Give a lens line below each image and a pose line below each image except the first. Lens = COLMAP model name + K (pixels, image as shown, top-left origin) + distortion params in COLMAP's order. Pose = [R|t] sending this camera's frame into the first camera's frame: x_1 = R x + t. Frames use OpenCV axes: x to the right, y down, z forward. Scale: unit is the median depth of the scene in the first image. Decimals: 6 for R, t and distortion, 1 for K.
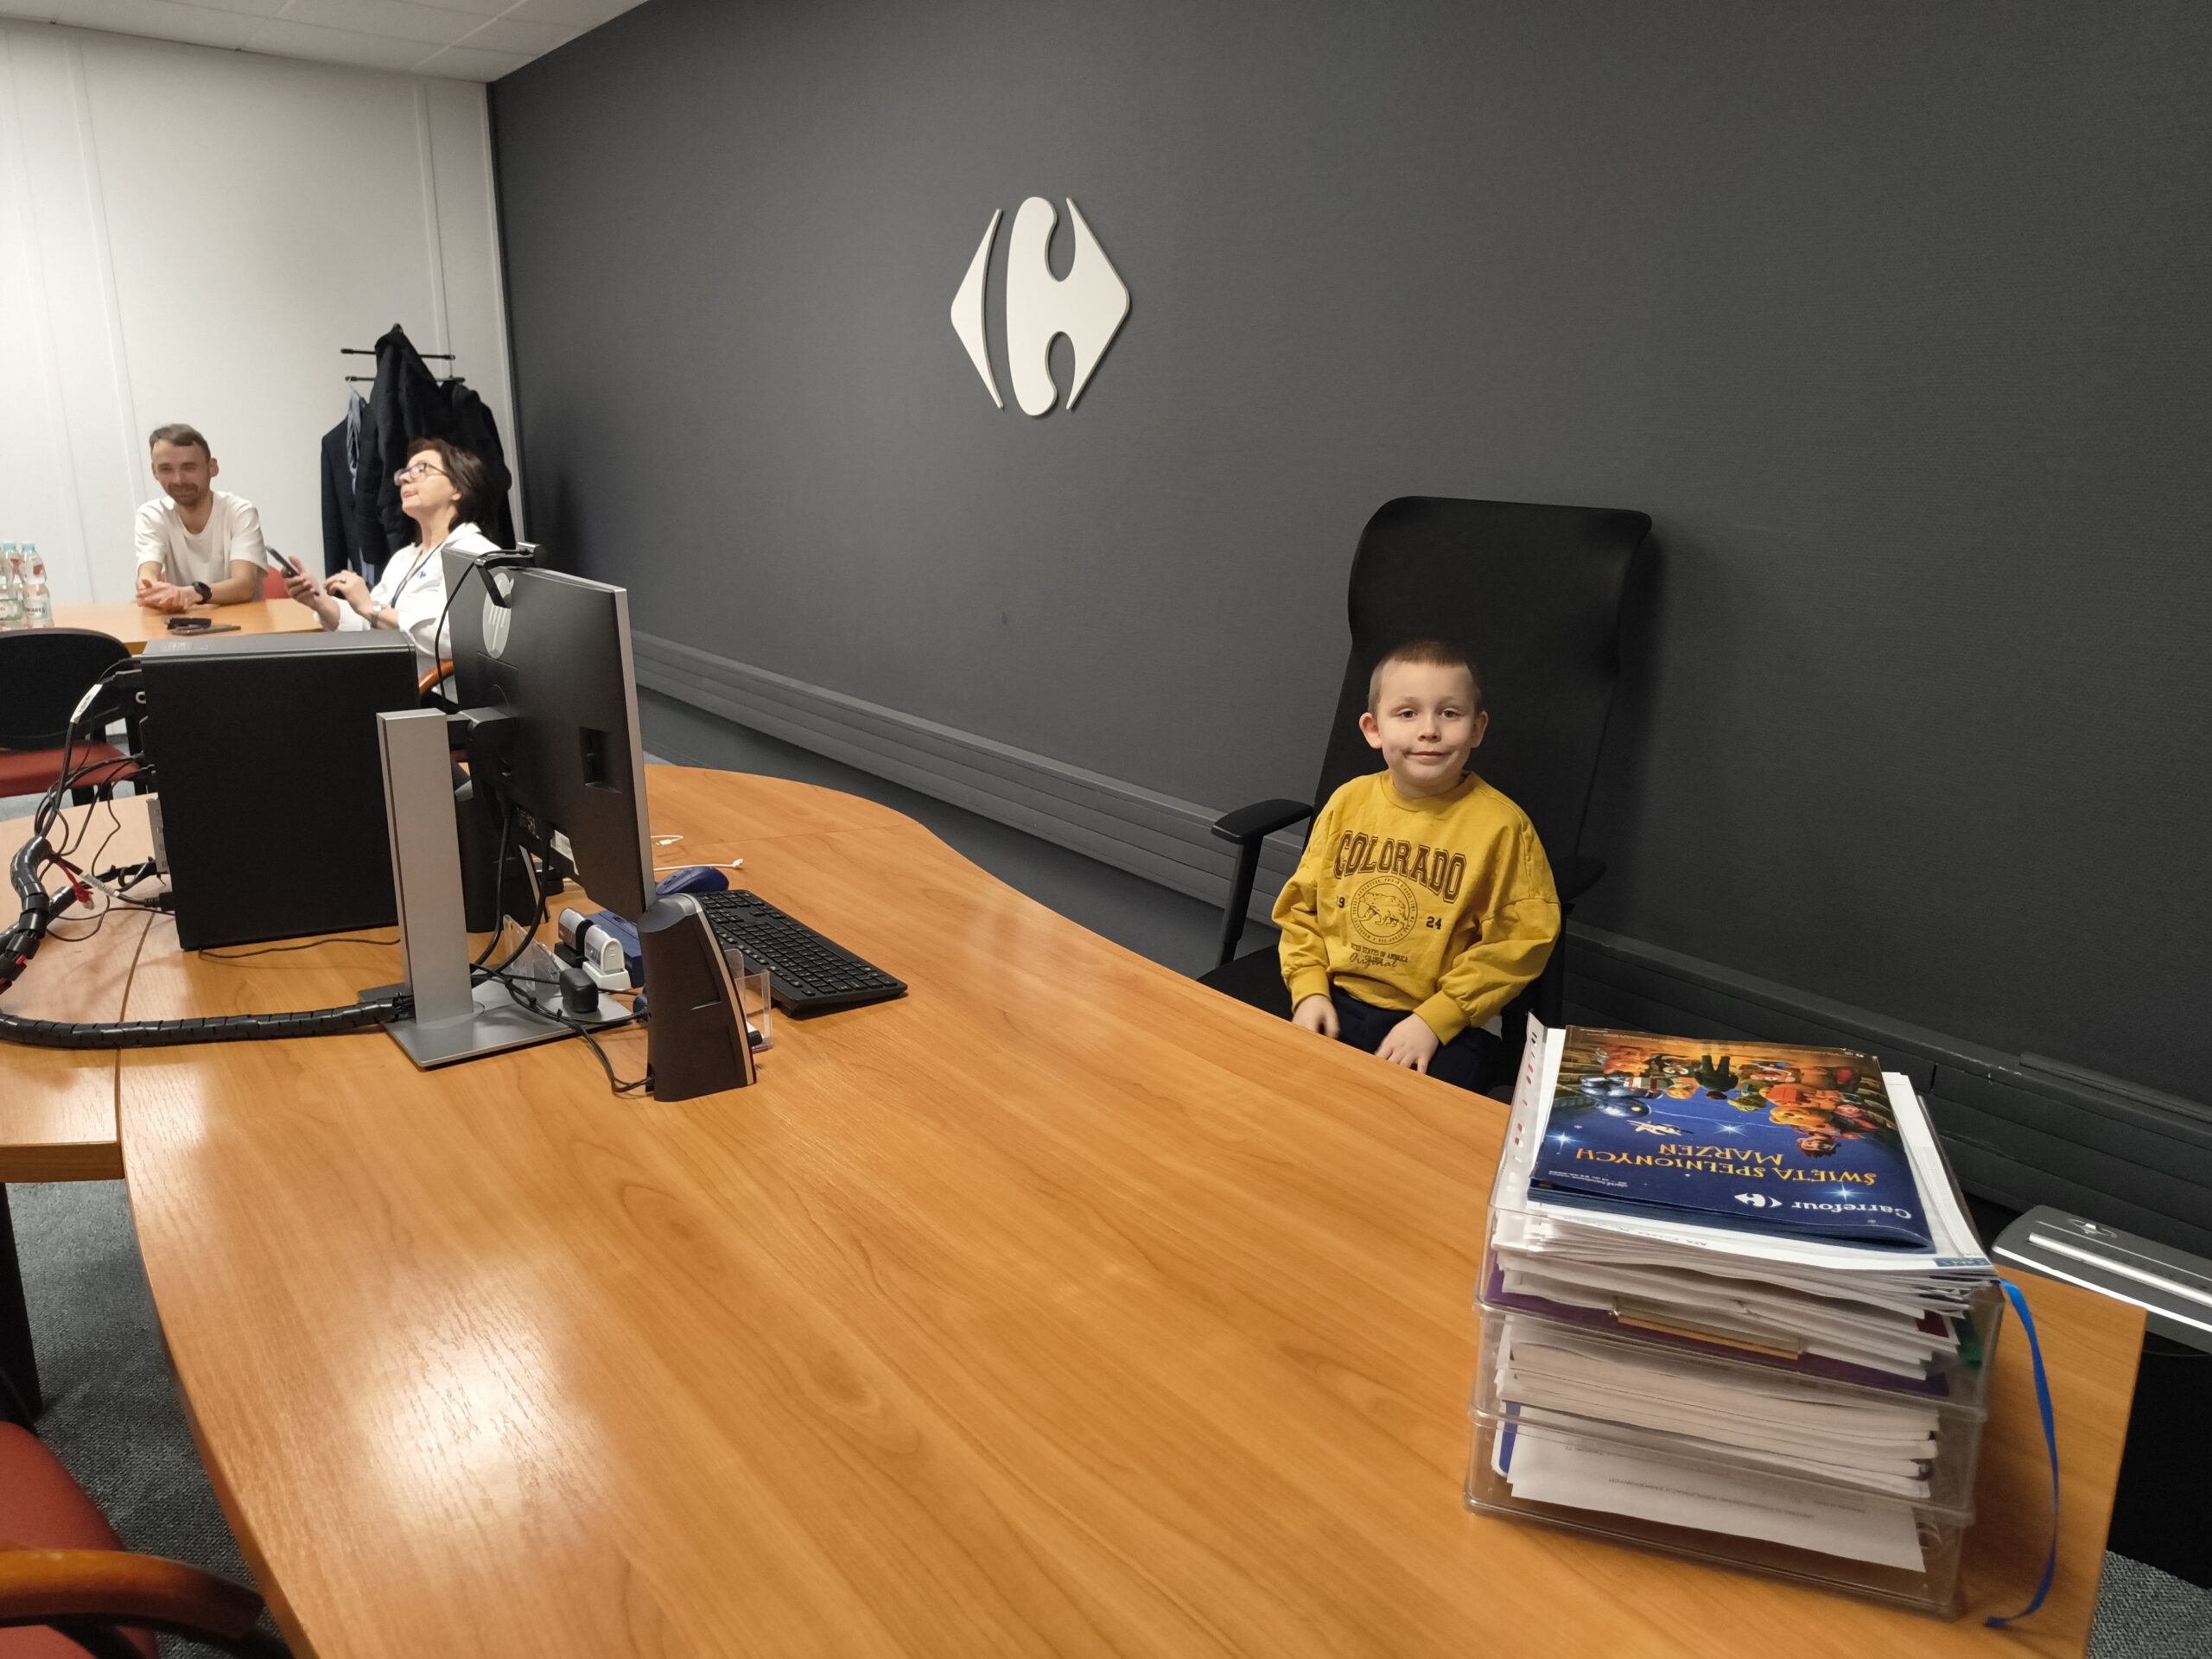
lens RADIAL K [[1557.5, 0, 1114.8], [0, 1557.5, 825.8], [0, 0, 1]] dist [0.061550, -0.081260]
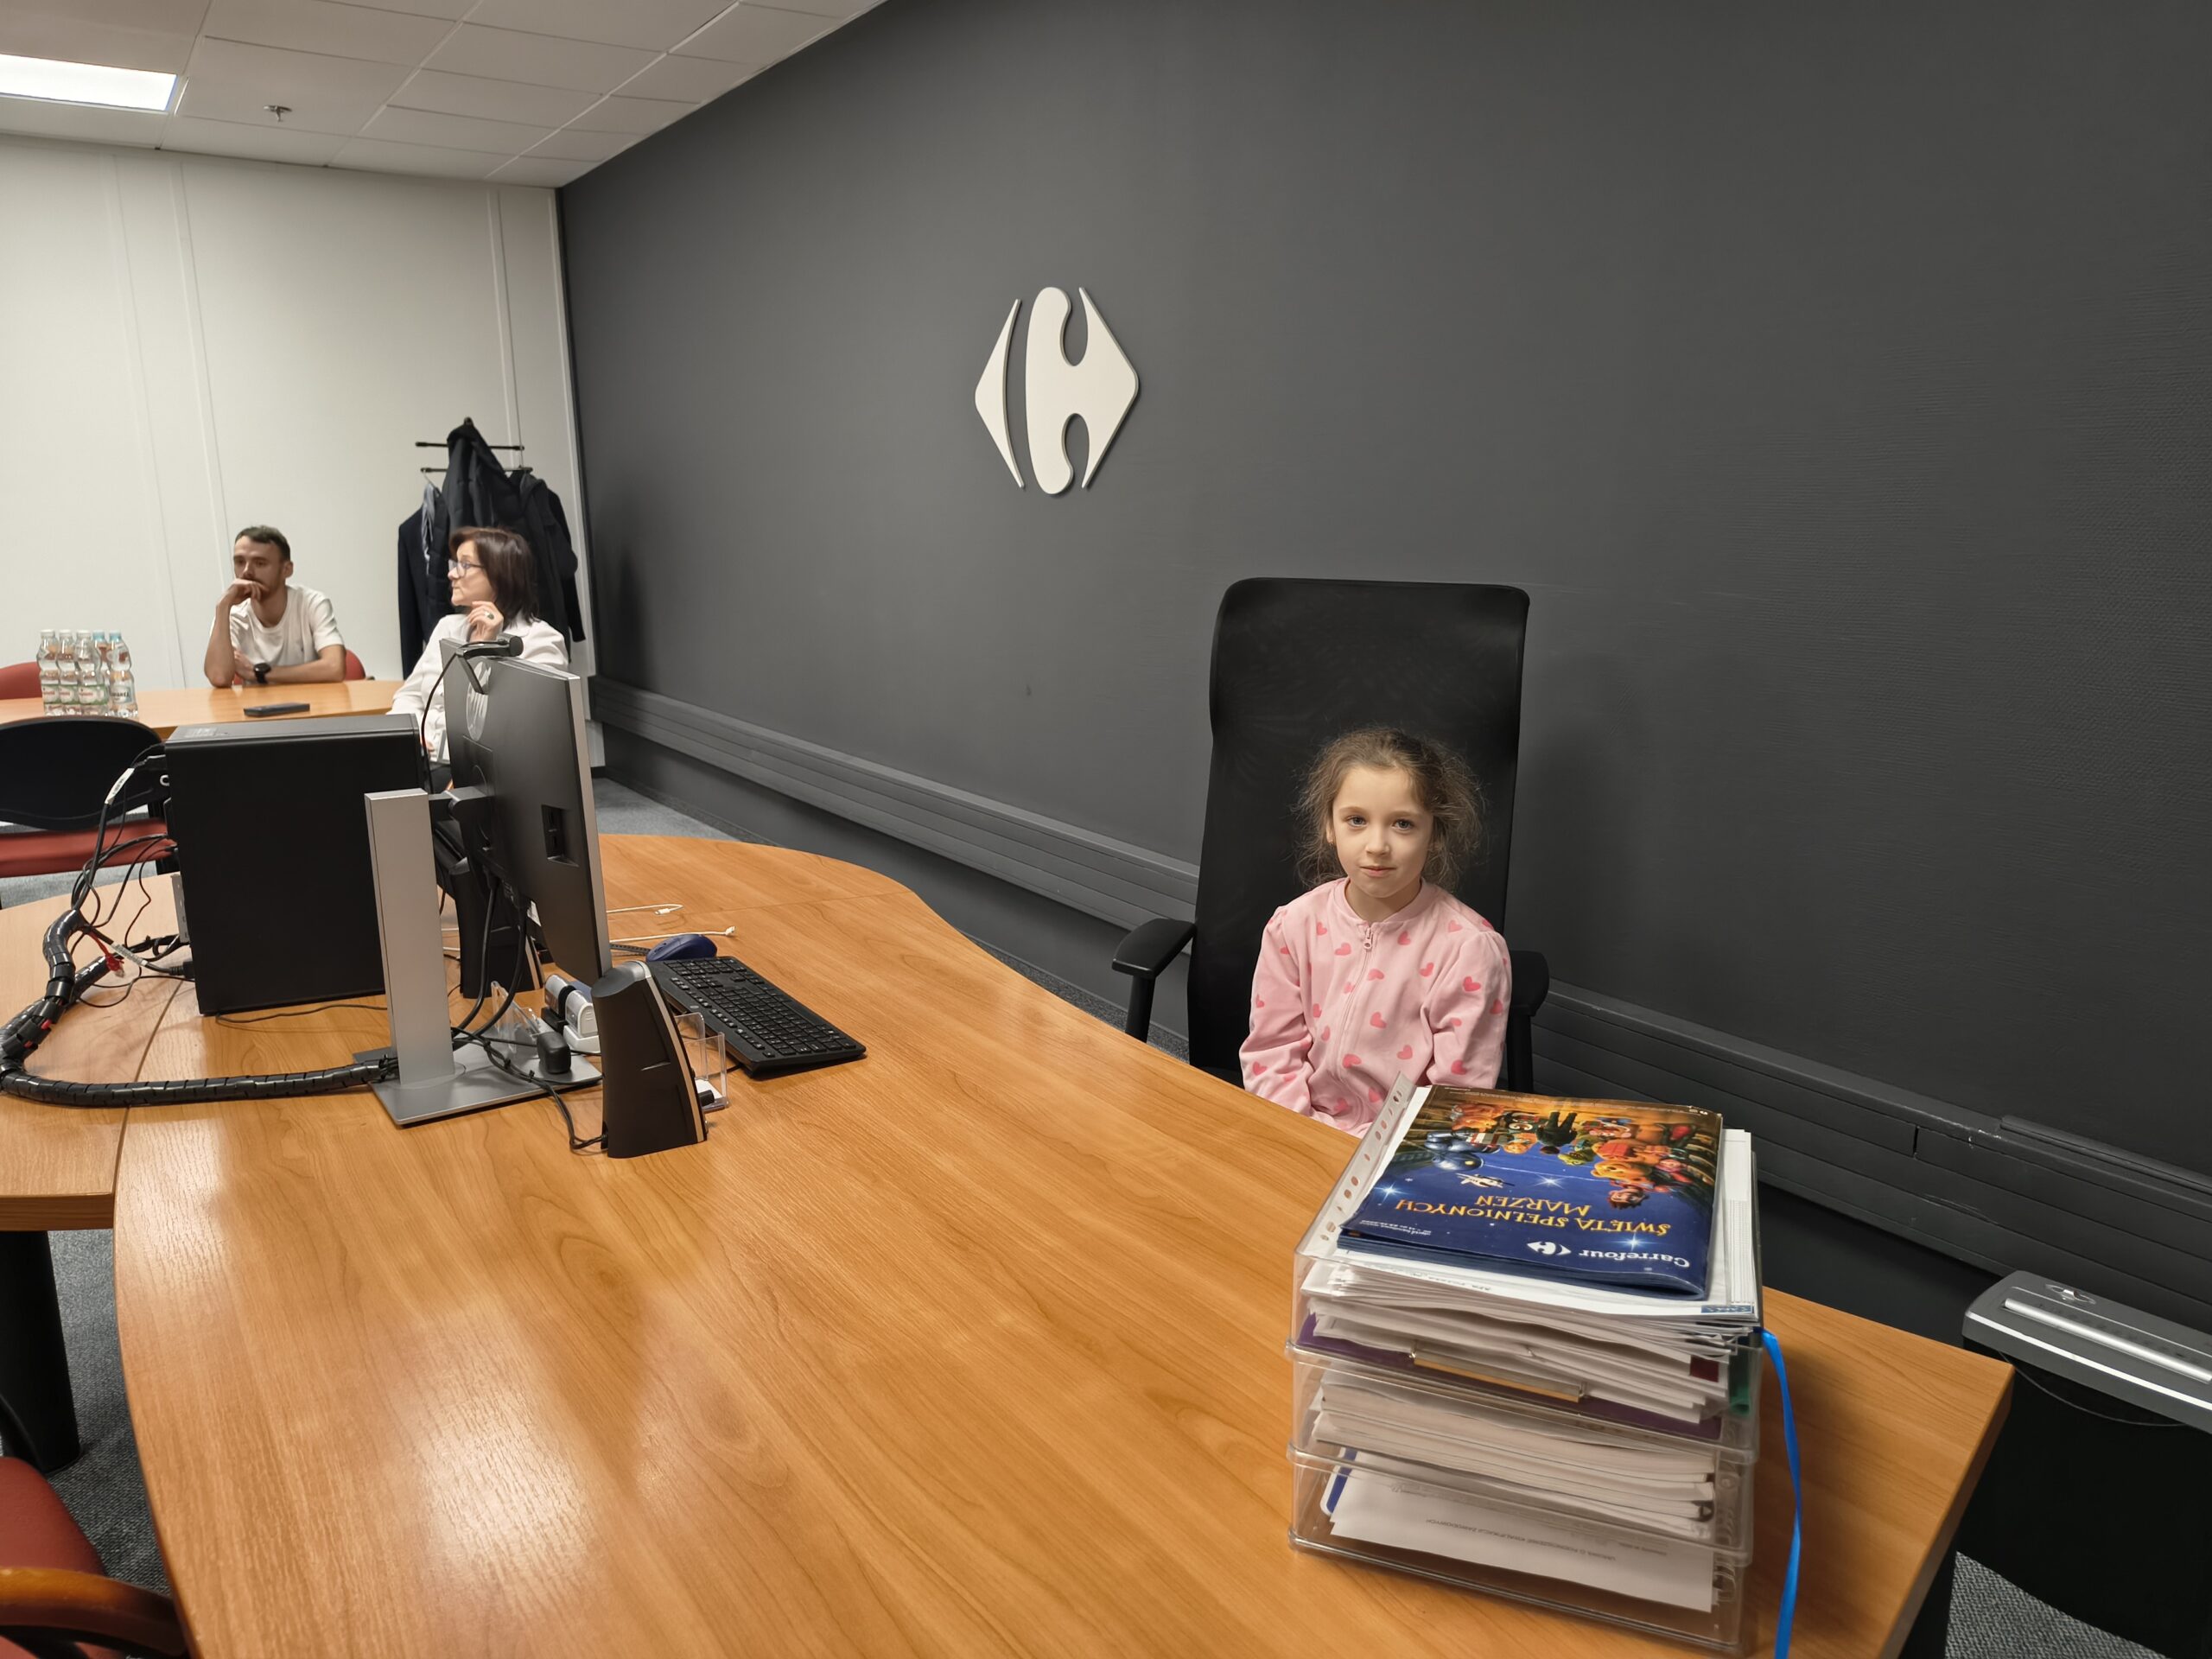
lens RADIAL K [[1555.6, 0, 1105.0], [0, 1555.6, 825.3], [0, 0, 1]] dist [0.063351, -0.081632]
pose [[0.998346, -0.008993, -0.056789, 0.117258], [0.006638, 0.999116, -0.041523, -0.002460], [0.057112, 0.041077, 0.997522, -0.051199]]
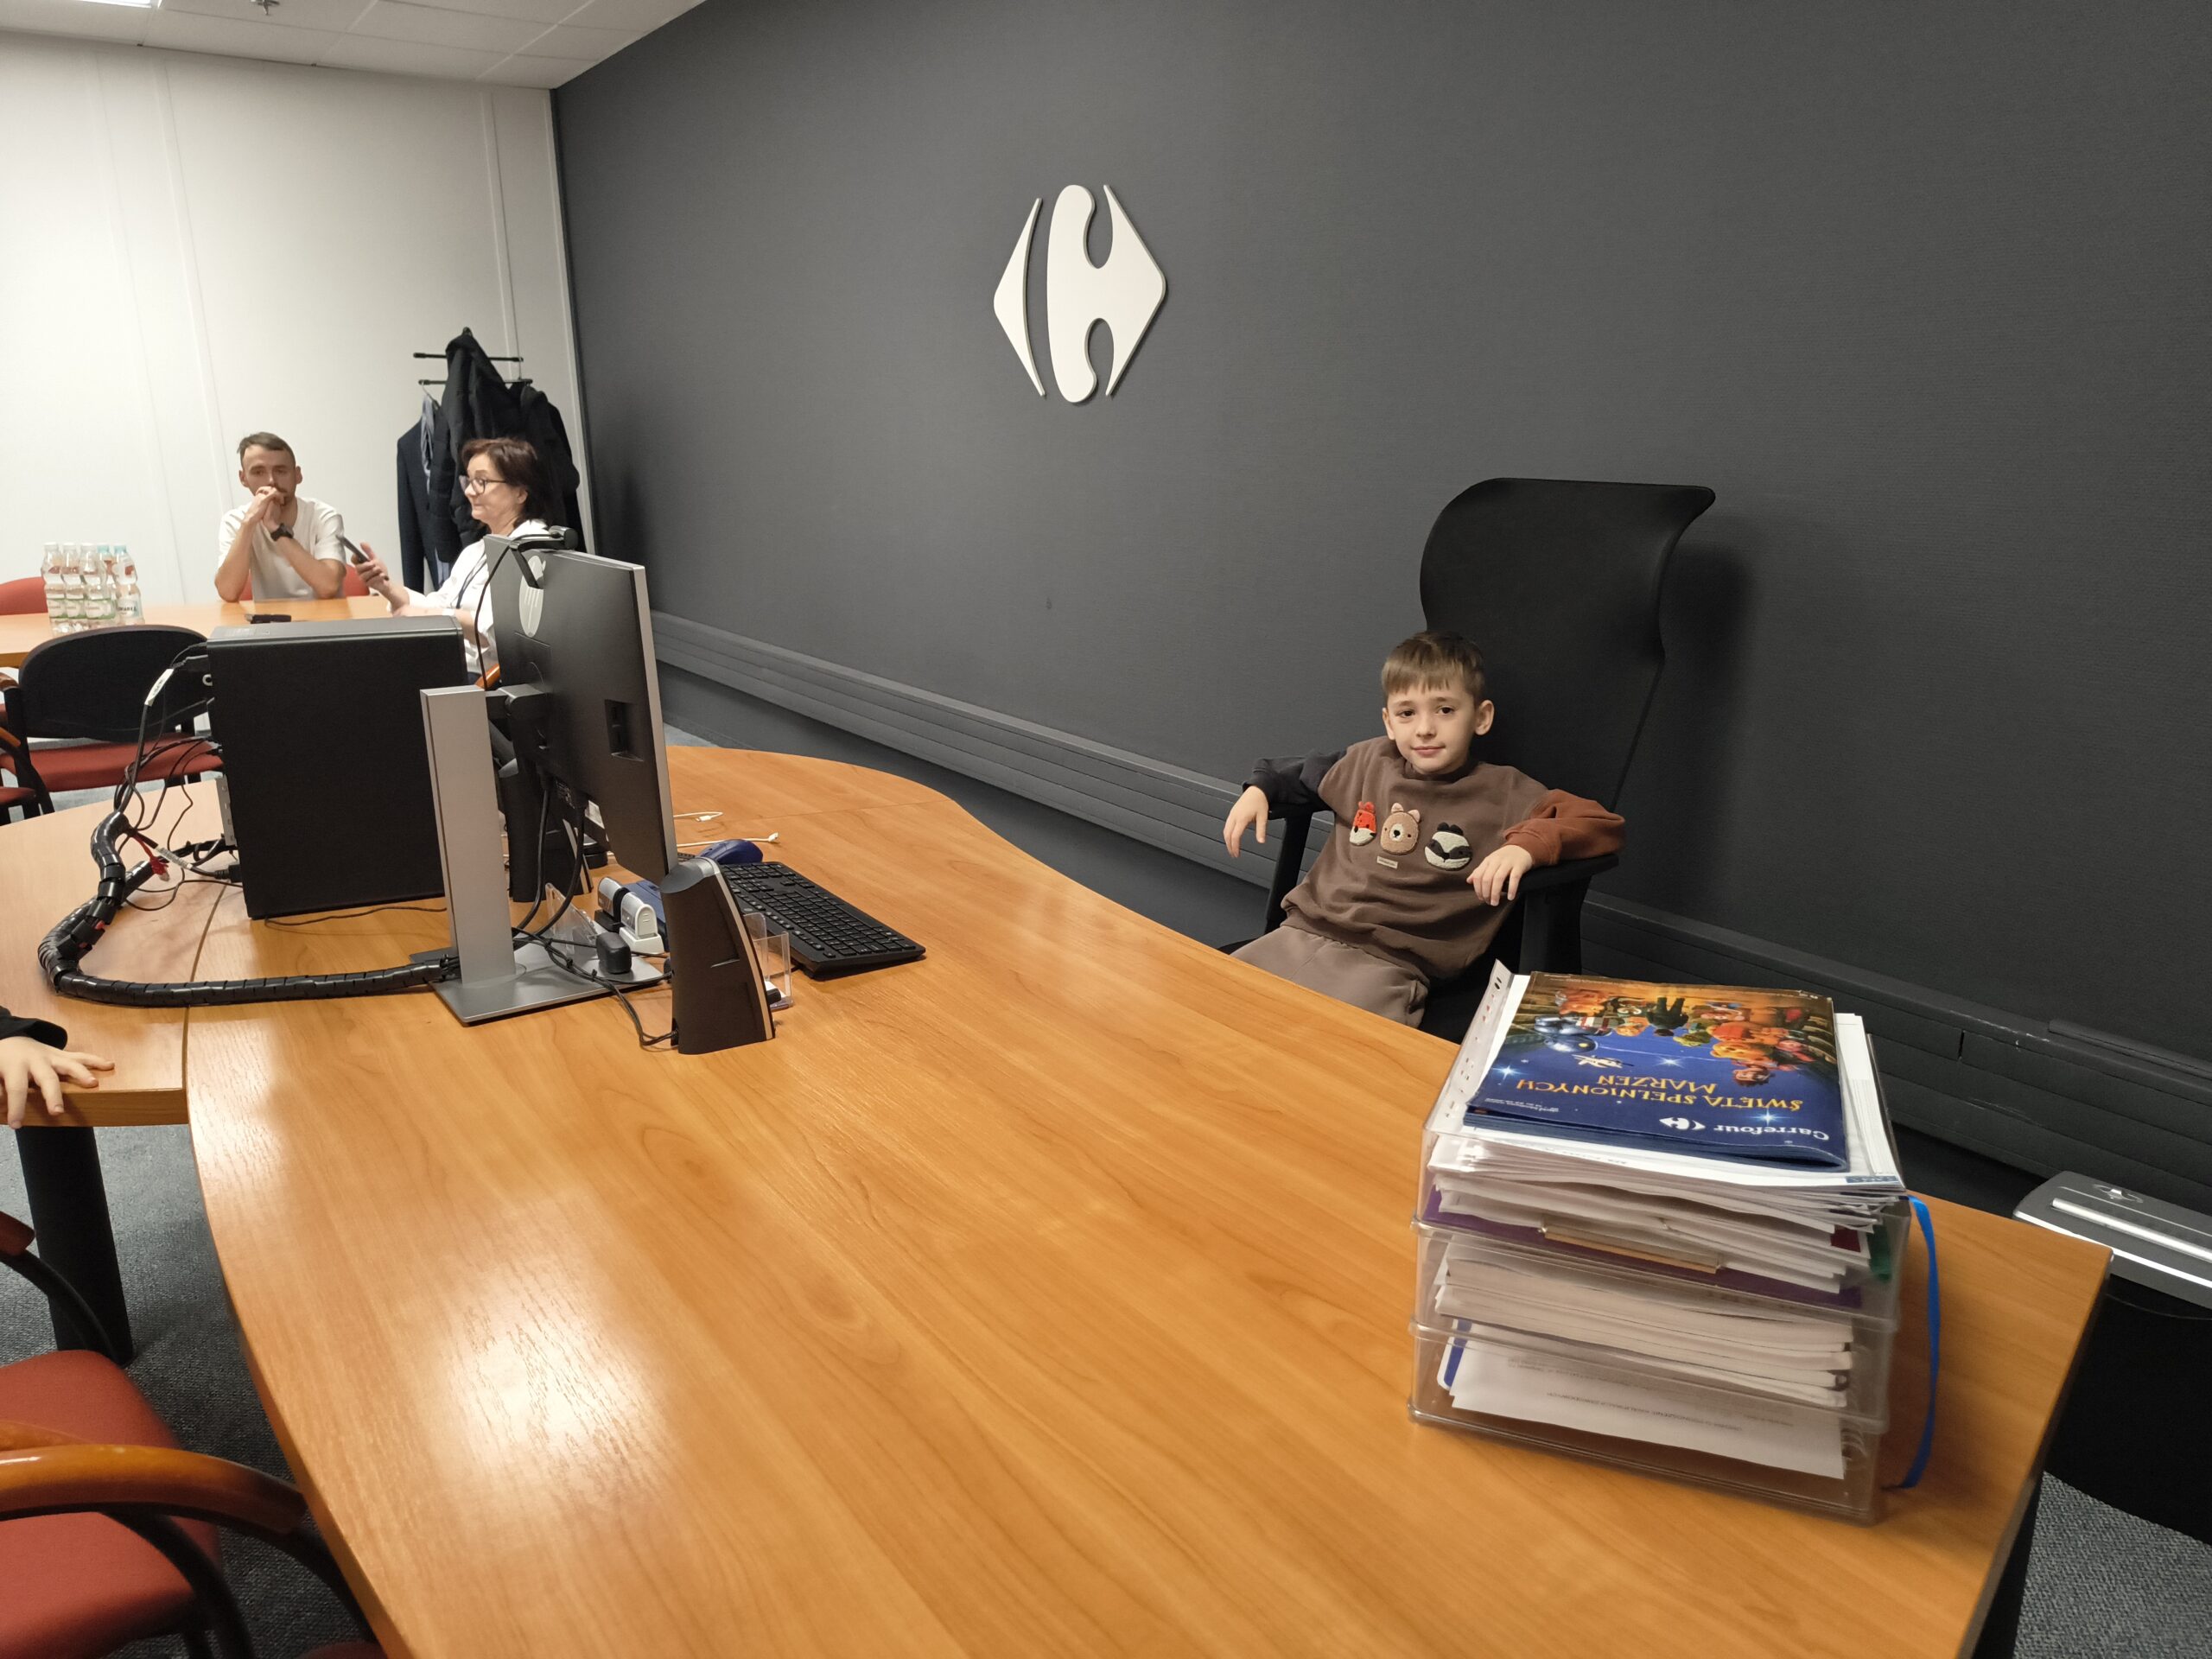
lens RADIAL K [[1555.4, 0, 1102.1], [0, 1555.4, 834.7], [0, 0, 1]] dist [0.067348, -0.087097]
pose [[0.998547, -0.006551, -0.053480, 0.054670], [0.007122, 0.999920, 0.010482, 0.021805], [0.053407, -0.010848, 0.998514, -0.039660]]
